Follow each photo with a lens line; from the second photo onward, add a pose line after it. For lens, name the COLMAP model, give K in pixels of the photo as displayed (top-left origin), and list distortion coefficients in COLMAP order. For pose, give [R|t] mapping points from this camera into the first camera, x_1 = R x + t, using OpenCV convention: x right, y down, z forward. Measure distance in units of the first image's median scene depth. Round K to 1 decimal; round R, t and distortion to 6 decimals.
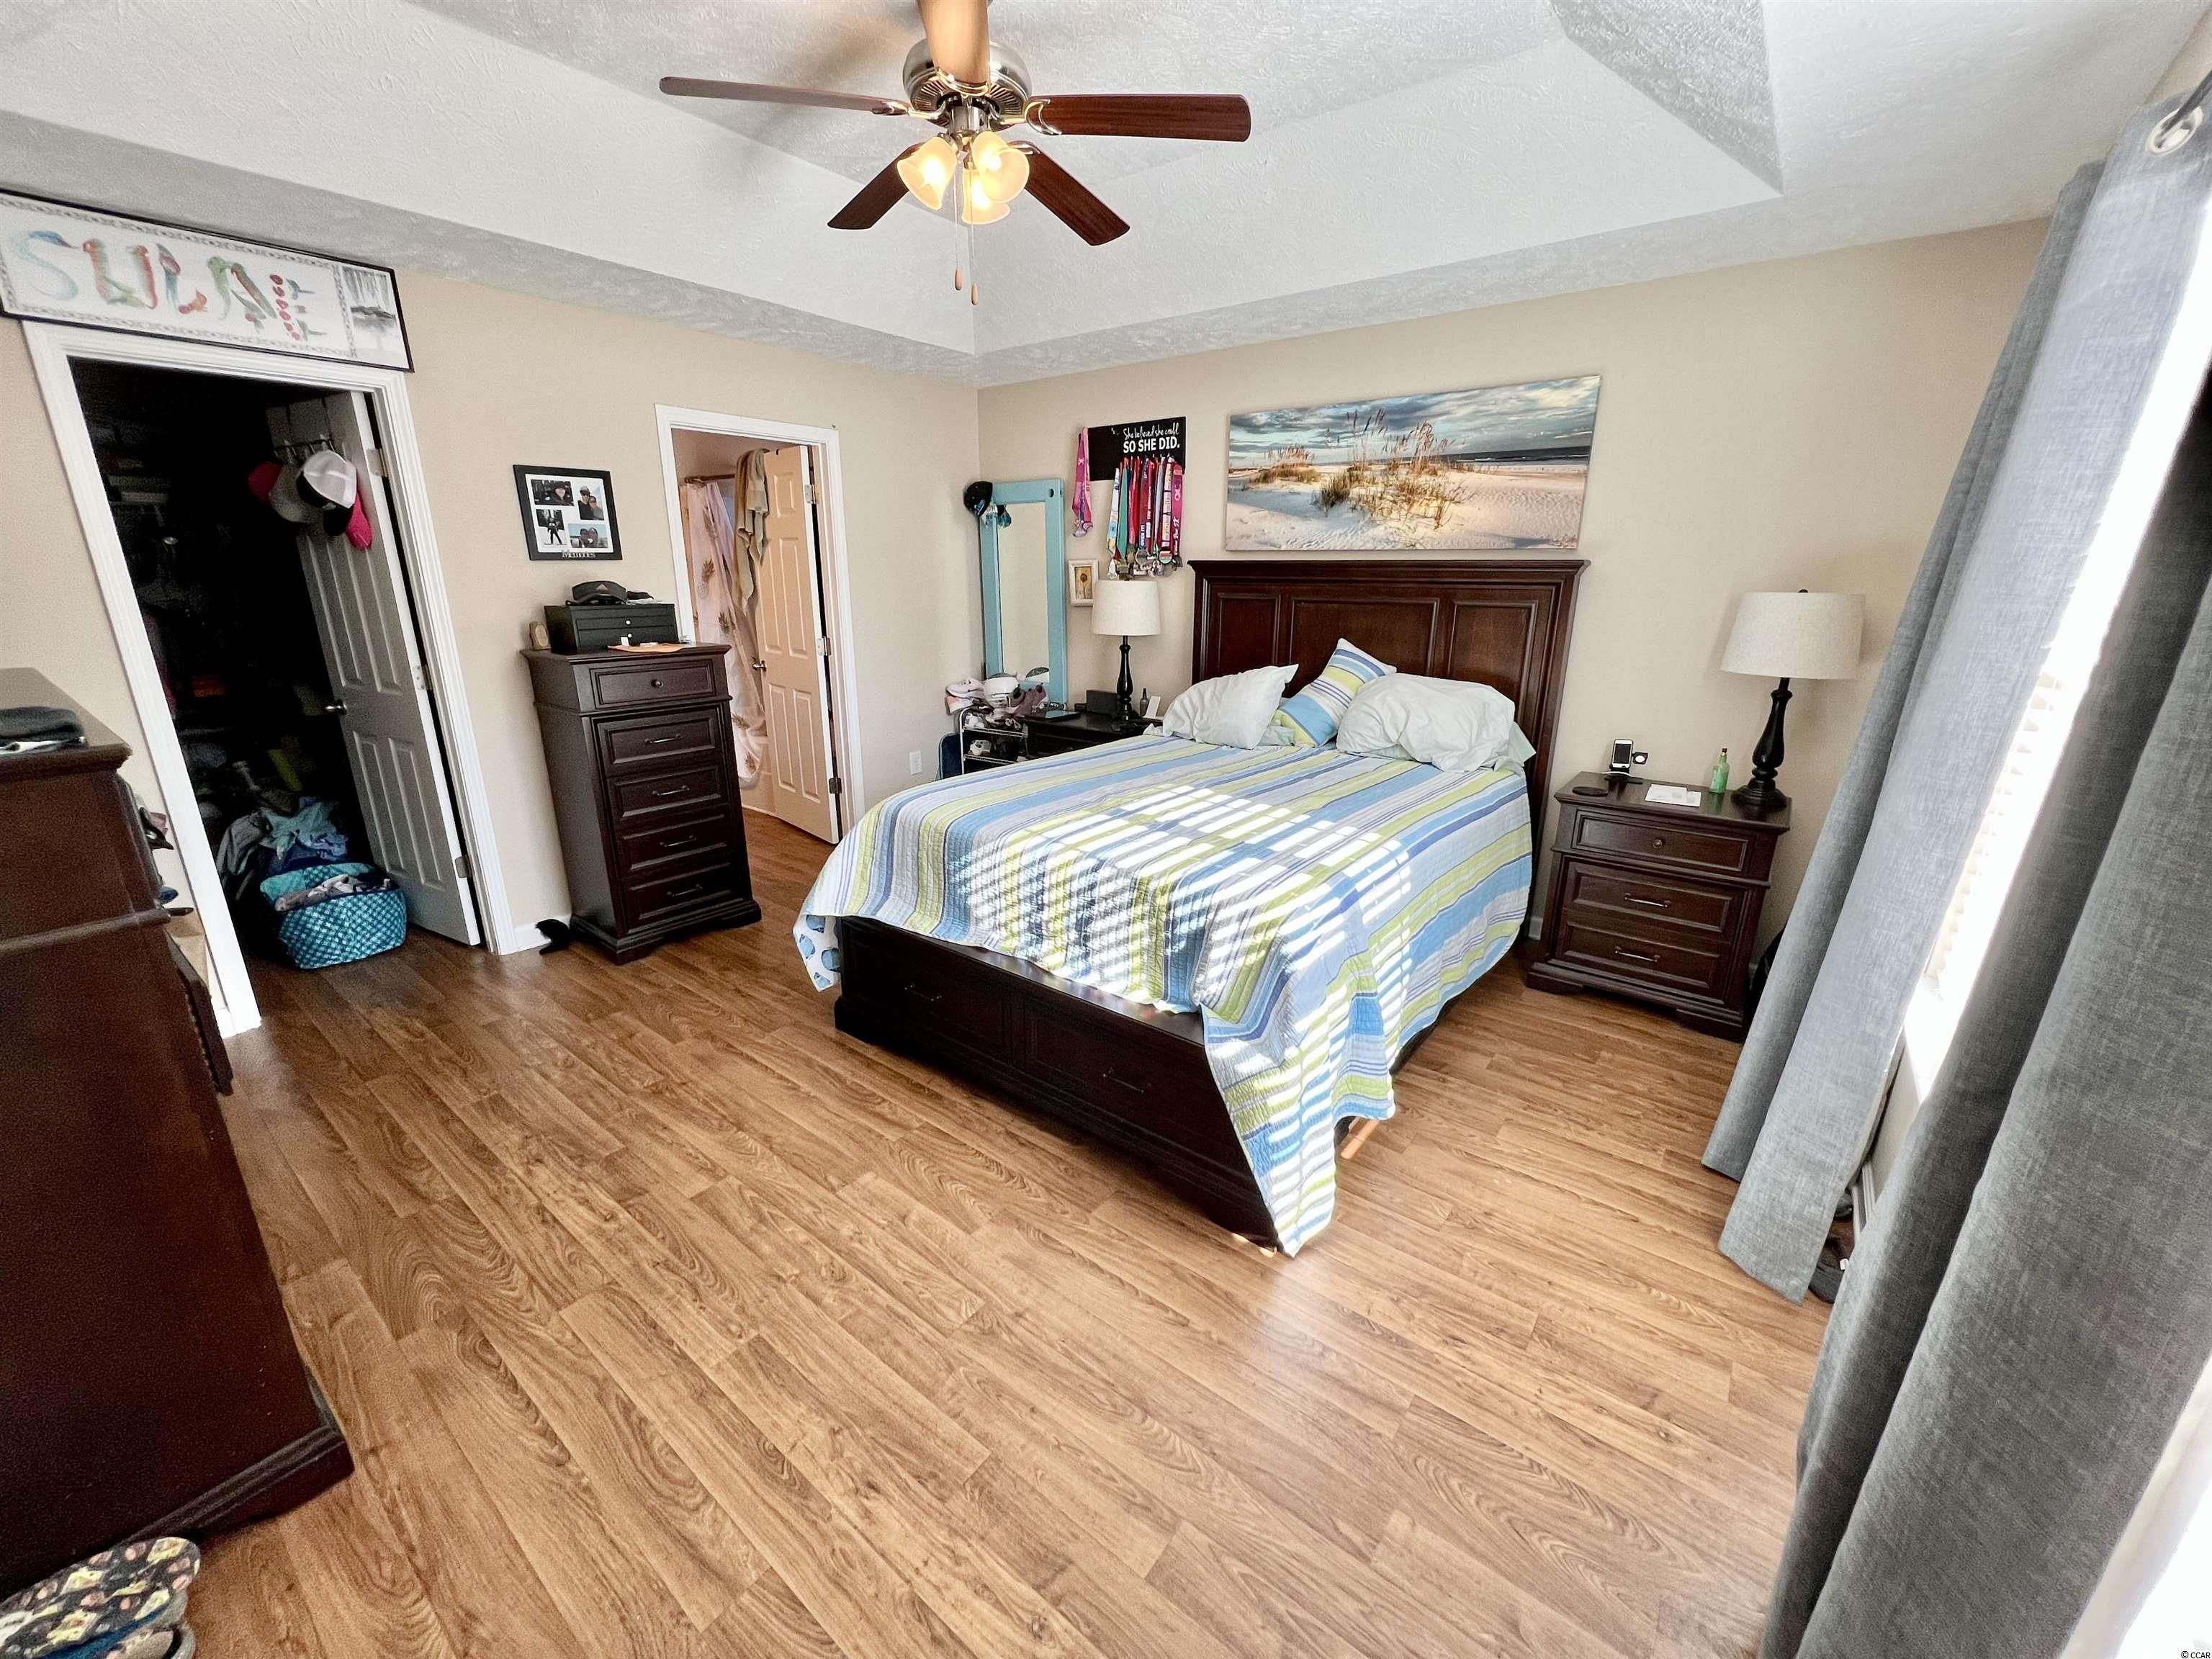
lens RADIAL K [[888.9, 0, 1113.3], [0, 888.9, 836.4], [0, 0, 1]] dist [-0.004149, 0.001411]
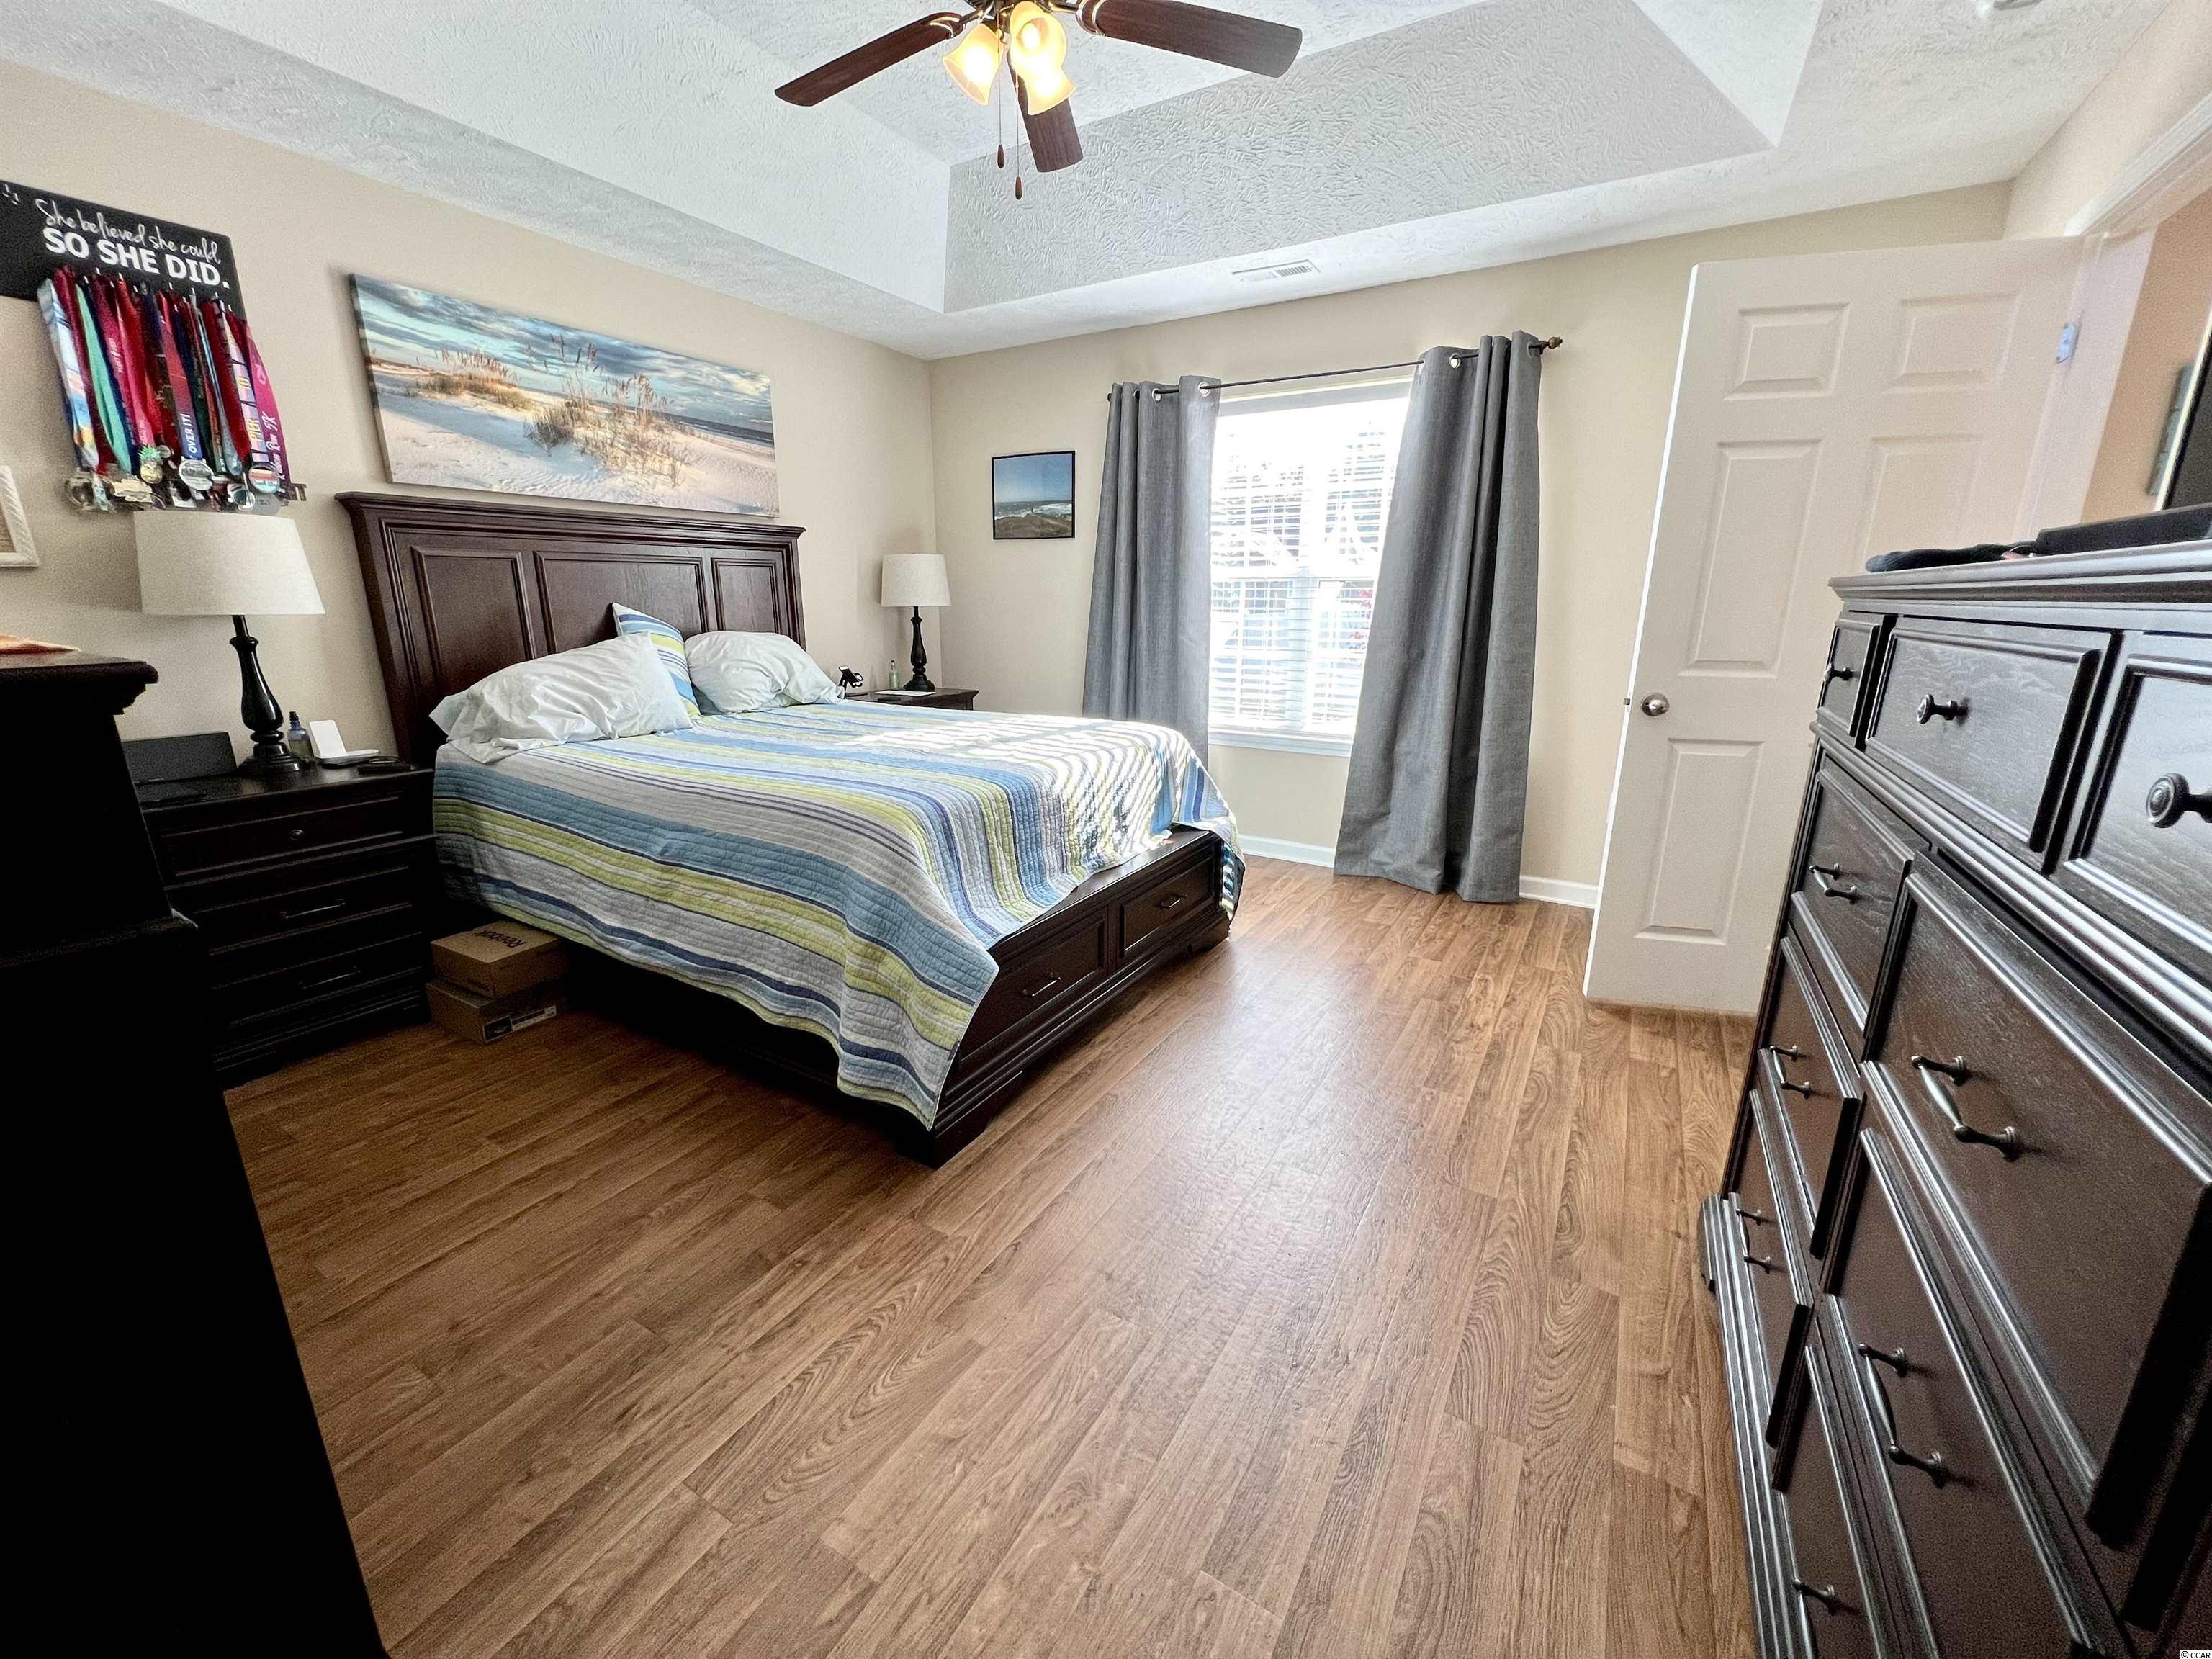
lens RADIAL K [[888.9, 0, 1107.4], [0, 888.9, 832.1], [0, 0, 1]] dist [-0.004149, 0.001411]
pose [[-0.128106, -0.259903, 0.957099, -1.113483], [0.290031, 0.913045, 0.286760, -0.203841], [-0.948404, 0.314325, -0.041587, 1.038436]]
